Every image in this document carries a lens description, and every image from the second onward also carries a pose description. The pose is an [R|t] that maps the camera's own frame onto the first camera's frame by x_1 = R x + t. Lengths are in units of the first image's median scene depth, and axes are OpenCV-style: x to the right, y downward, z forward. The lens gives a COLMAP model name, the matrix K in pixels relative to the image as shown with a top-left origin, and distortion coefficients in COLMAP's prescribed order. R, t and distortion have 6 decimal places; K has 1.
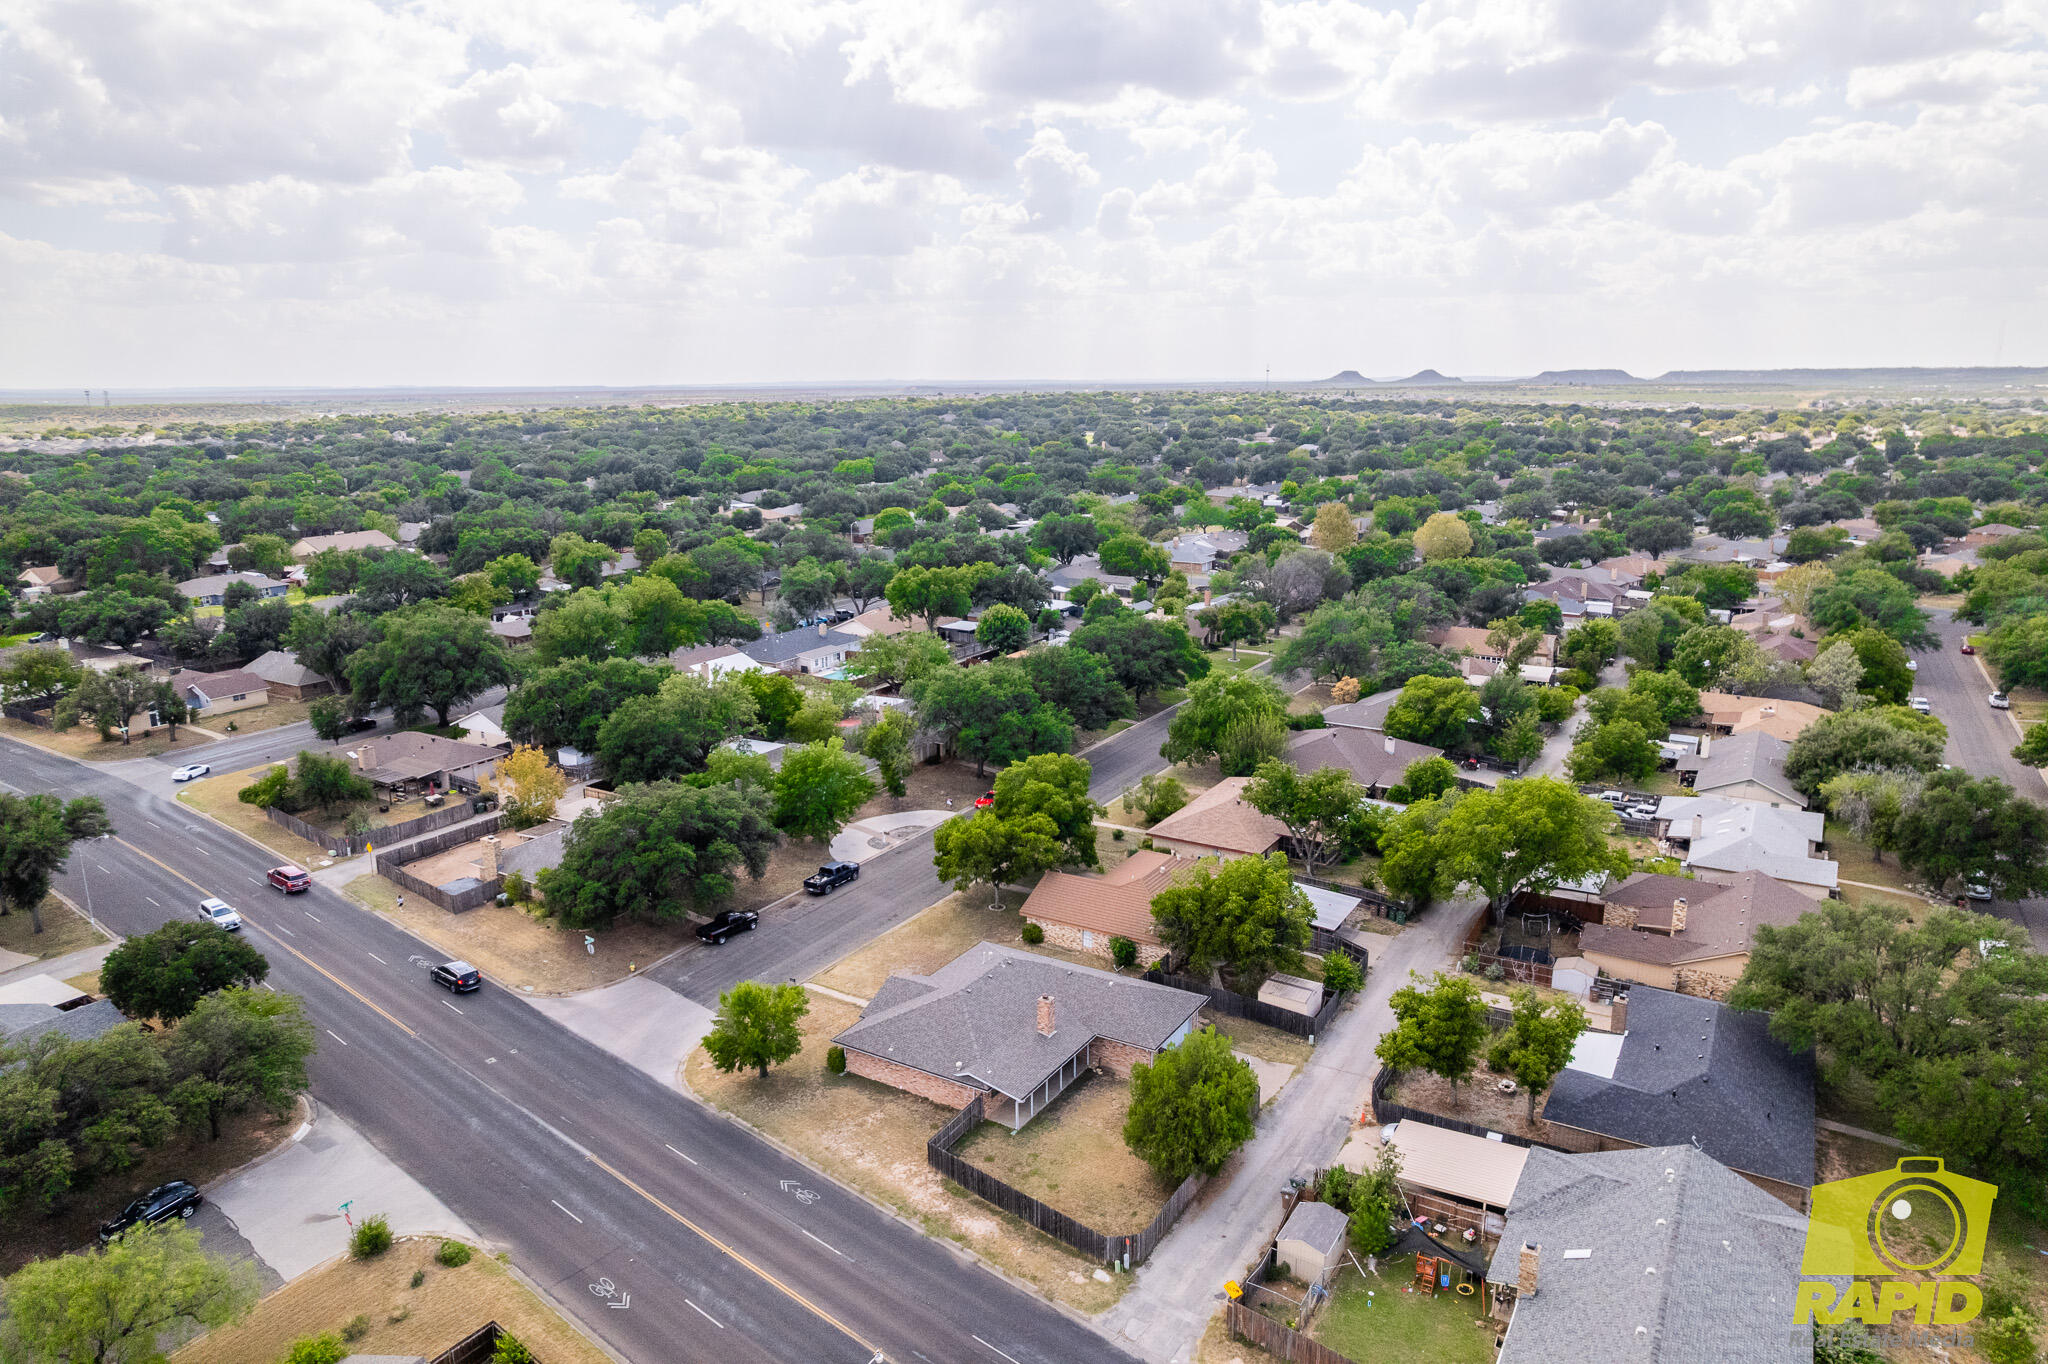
lens RADIAL K [[1310.6, 0, 1024.0], [0, 1310.6, 682.0], [0, 0, 1]] dist [-0.050251, -0.000051]
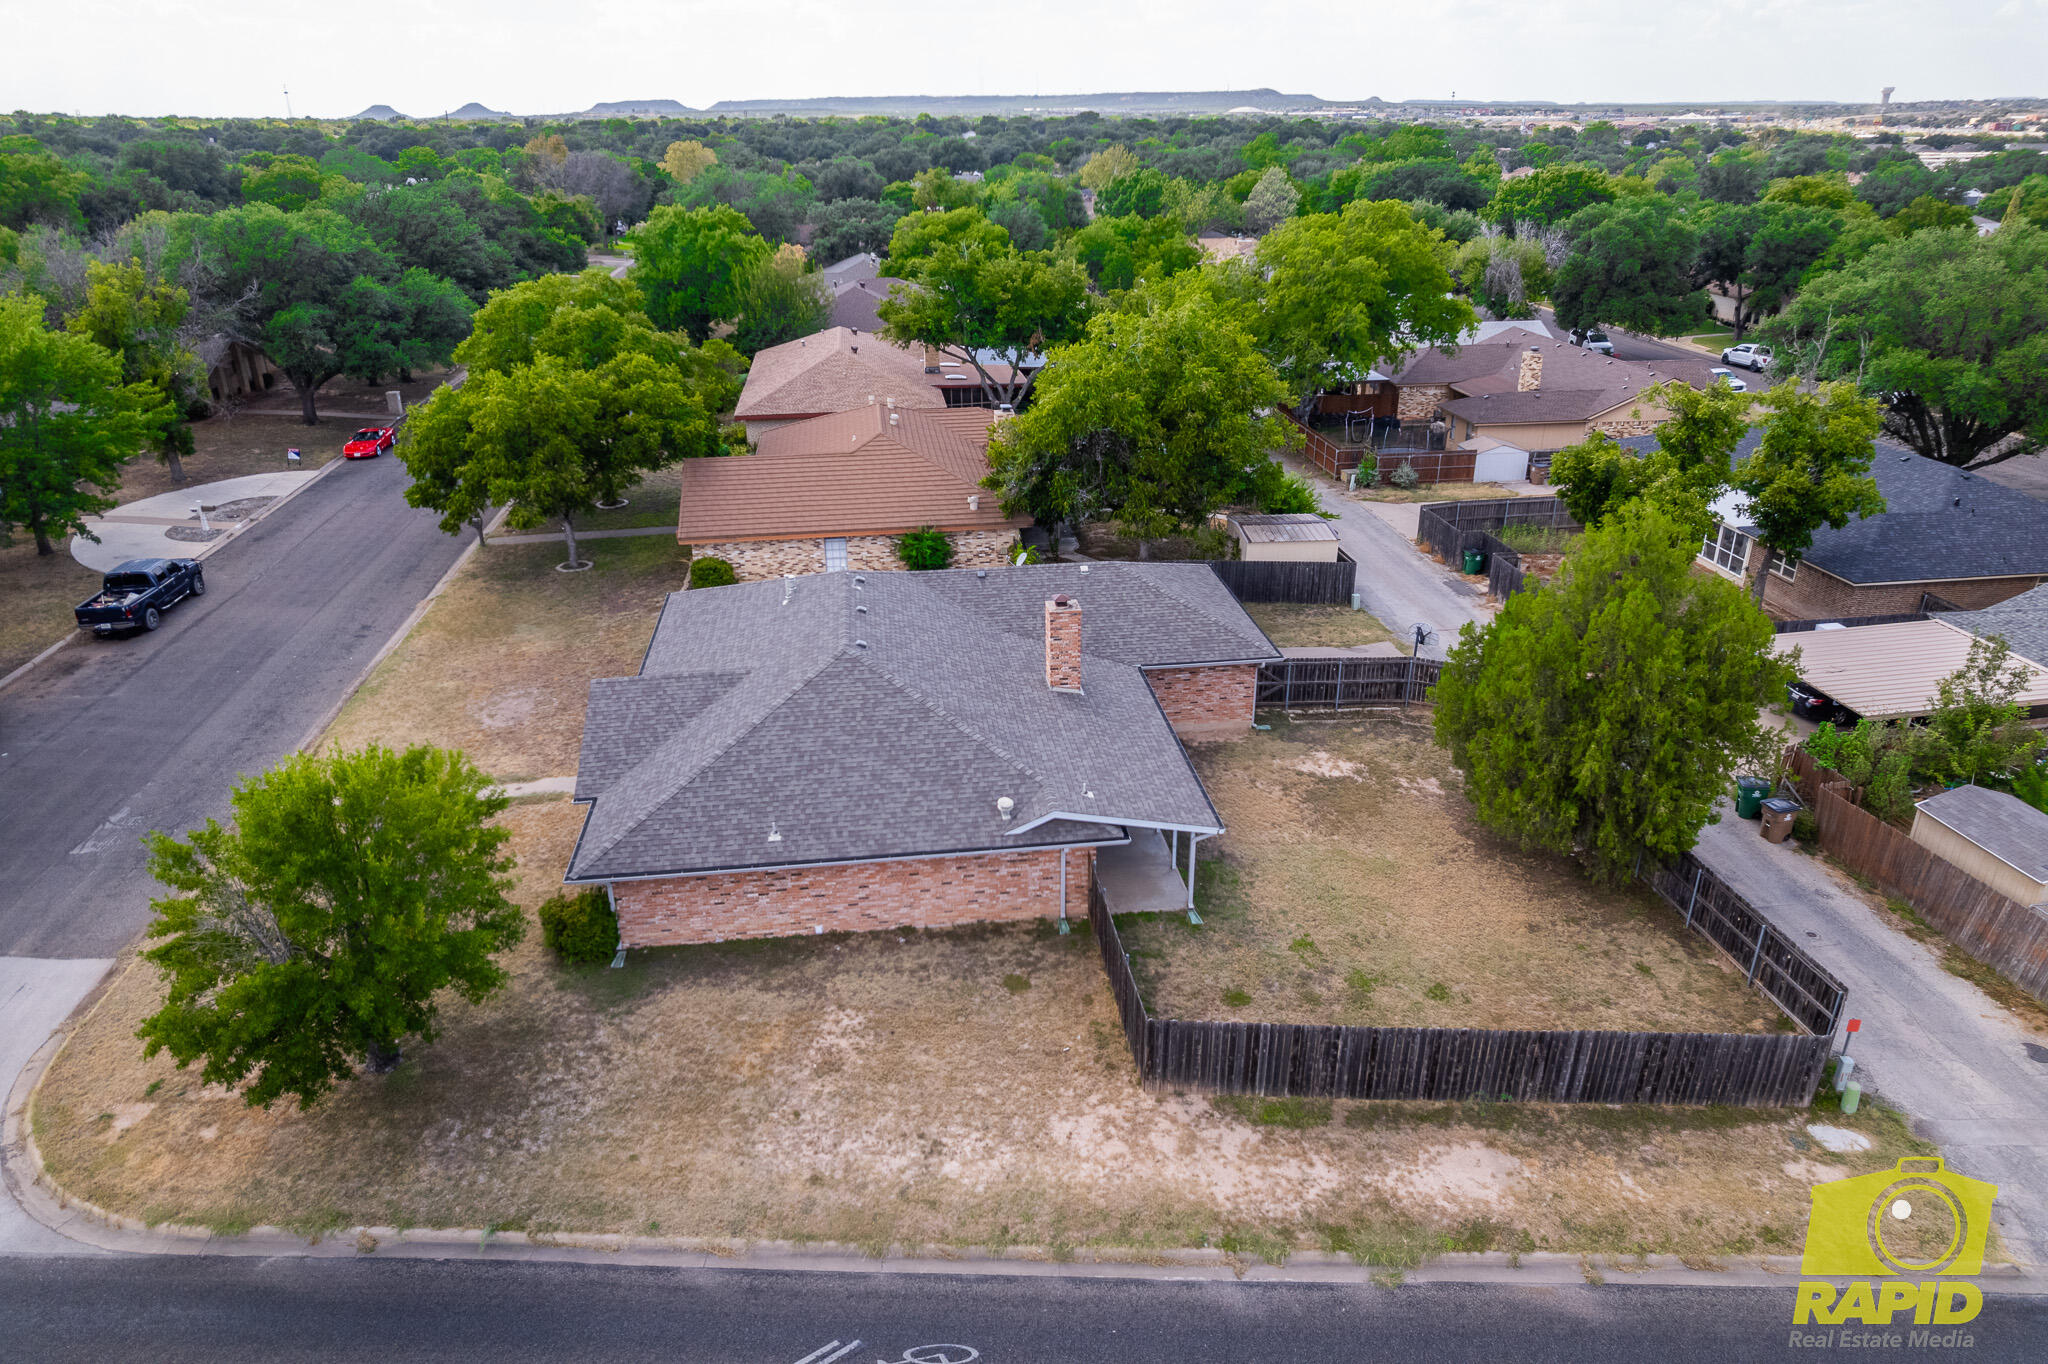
lens RADIAL K [[1305.8, 0, 1027.9], [0, 1305.8, 690.6], [0, 0, 1]] dist [-0.075179, 0.070726]
pose [[0.780421, -0.254740, 0.571009, -0.251519], [0.143272, 0.961800, 0.233266, 0.184823], [-0.608619, -0.100236, 0.787106, 0.737405]]
